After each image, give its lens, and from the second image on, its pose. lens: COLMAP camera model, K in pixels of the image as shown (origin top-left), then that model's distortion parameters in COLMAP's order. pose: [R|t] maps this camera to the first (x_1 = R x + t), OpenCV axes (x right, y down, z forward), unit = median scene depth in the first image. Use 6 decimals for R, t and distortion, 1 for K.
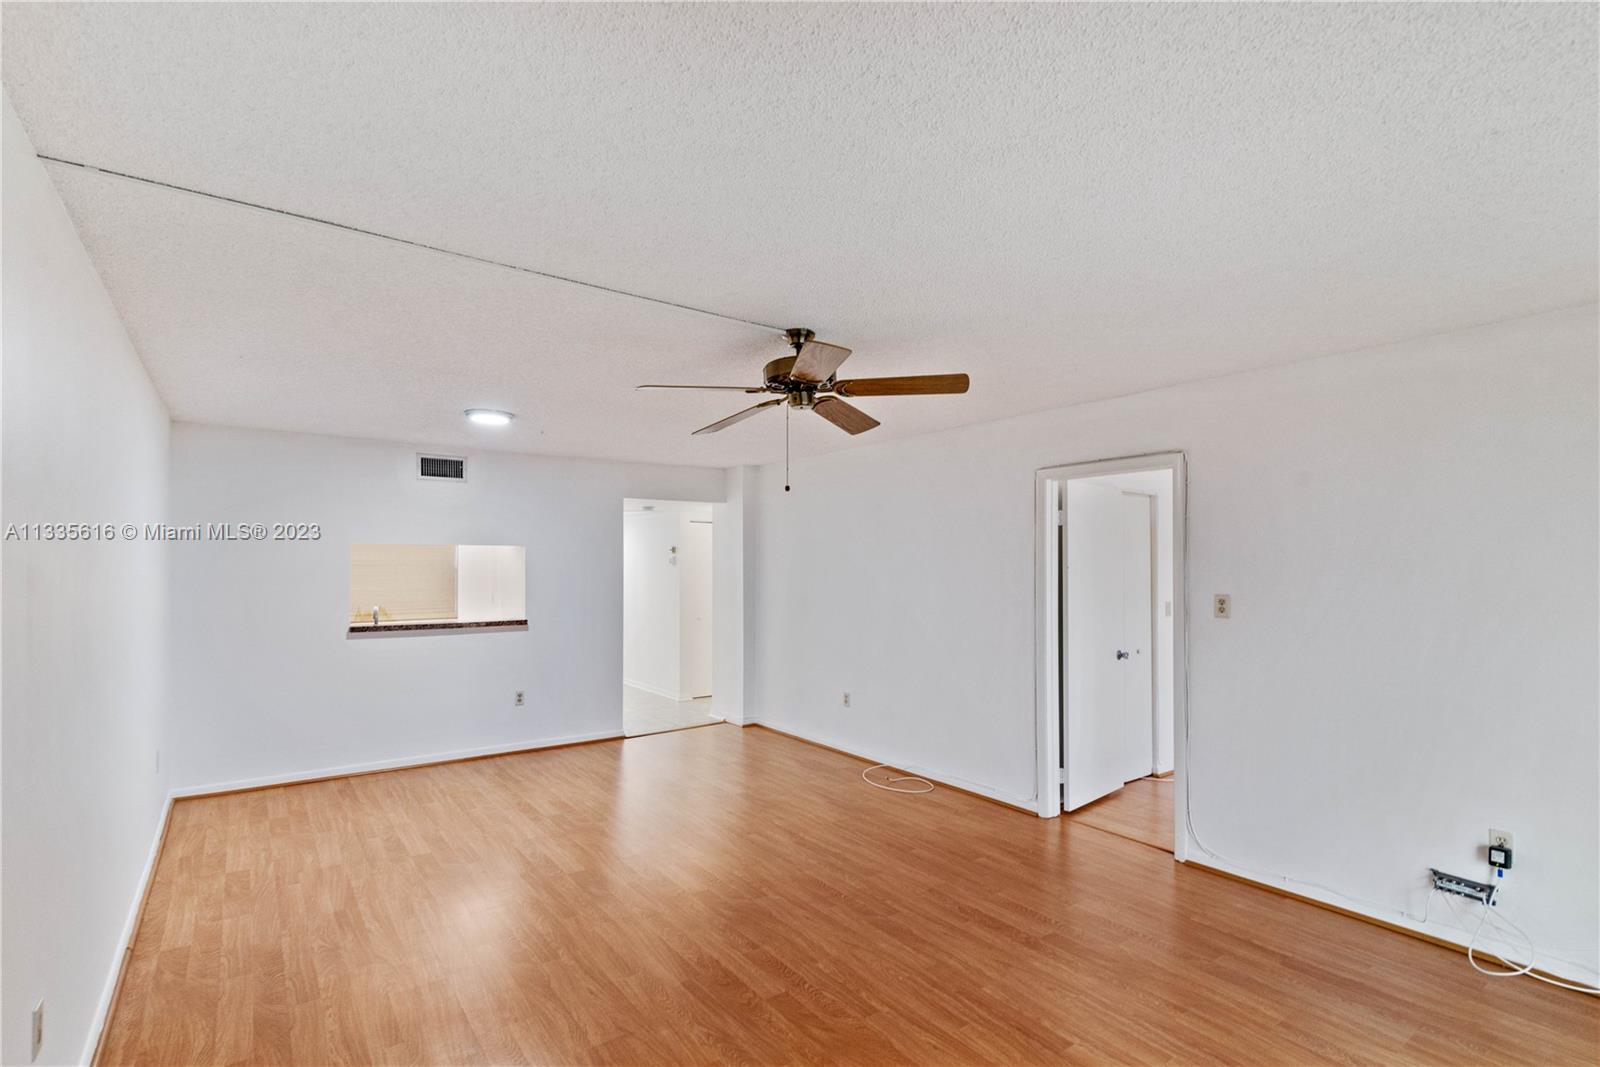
lens RADIAL K [[743.1, 0, 801.6], [0, 743.1, 539.8], [0, 0, 1]] dist [0.016489, -0.000431]
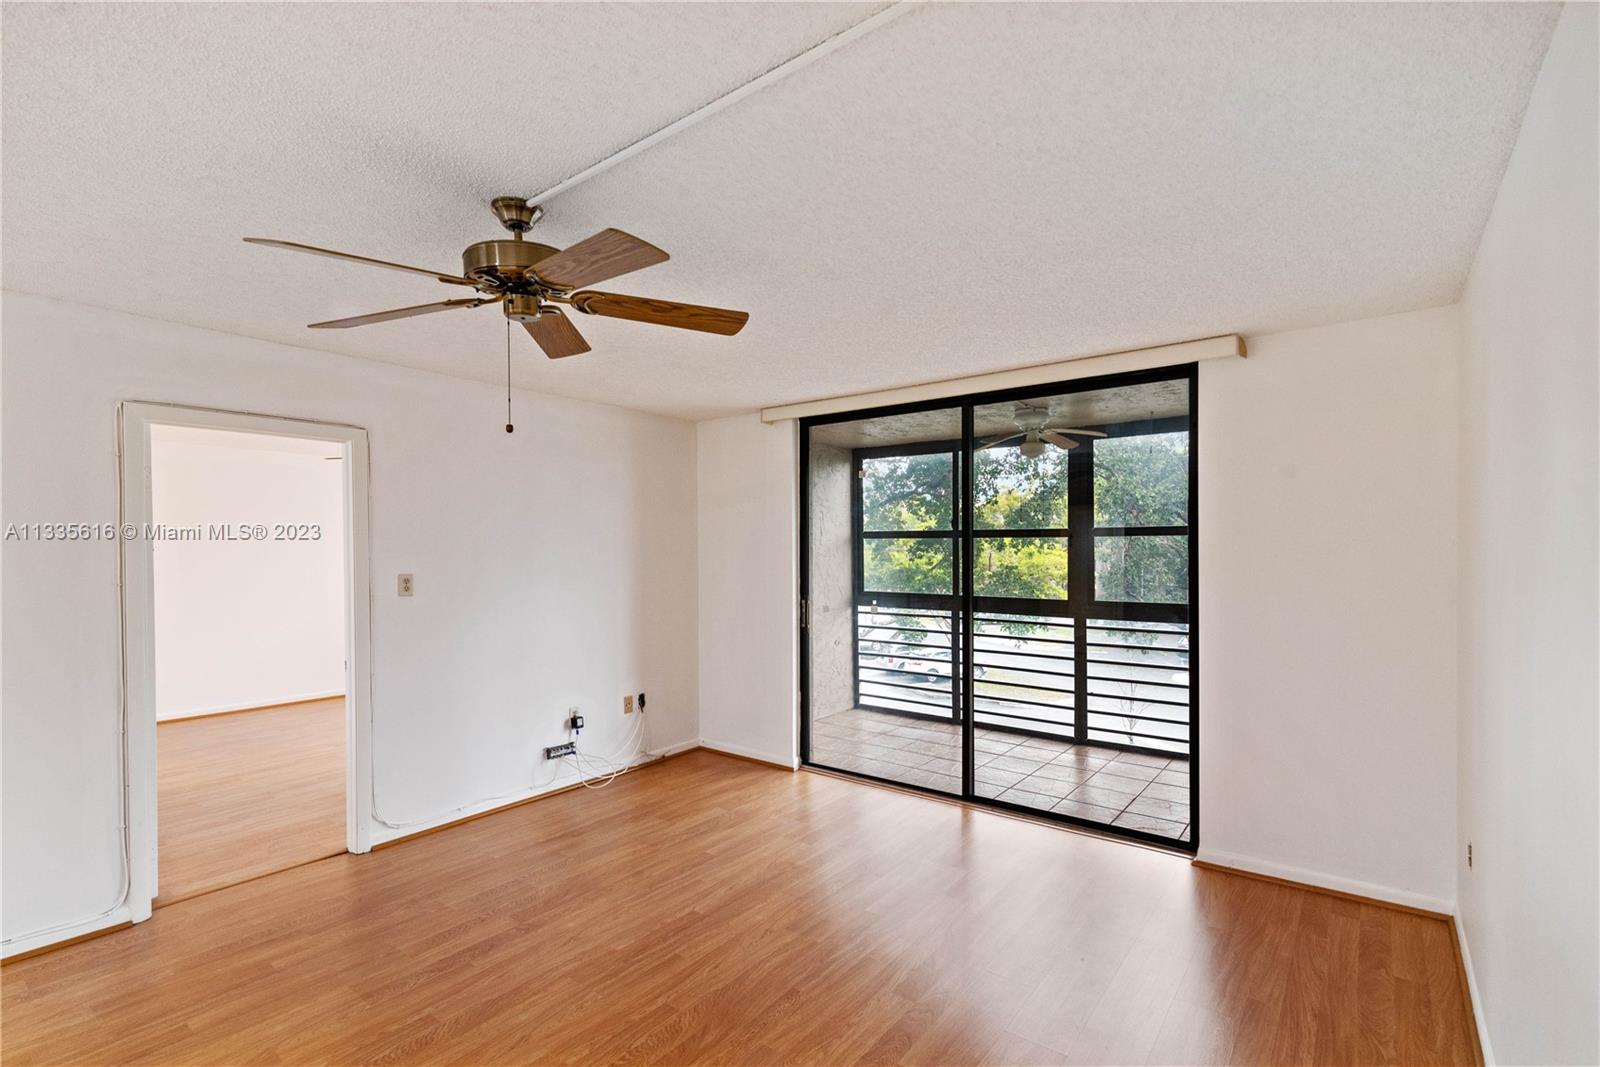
lens RADIAL K [[743.1, 0, 801.6], [0, 743.1, 539.8], [0, 0, 1]] dist [0.016489, -0.000431]
pose [[-0.274102, 0.012101, 0.961624, -0.729521], [-0.031398, 0.999275, -0.021525, 0.036776], [-0.961188, -0.036093, -0.273524, 0.920726]]
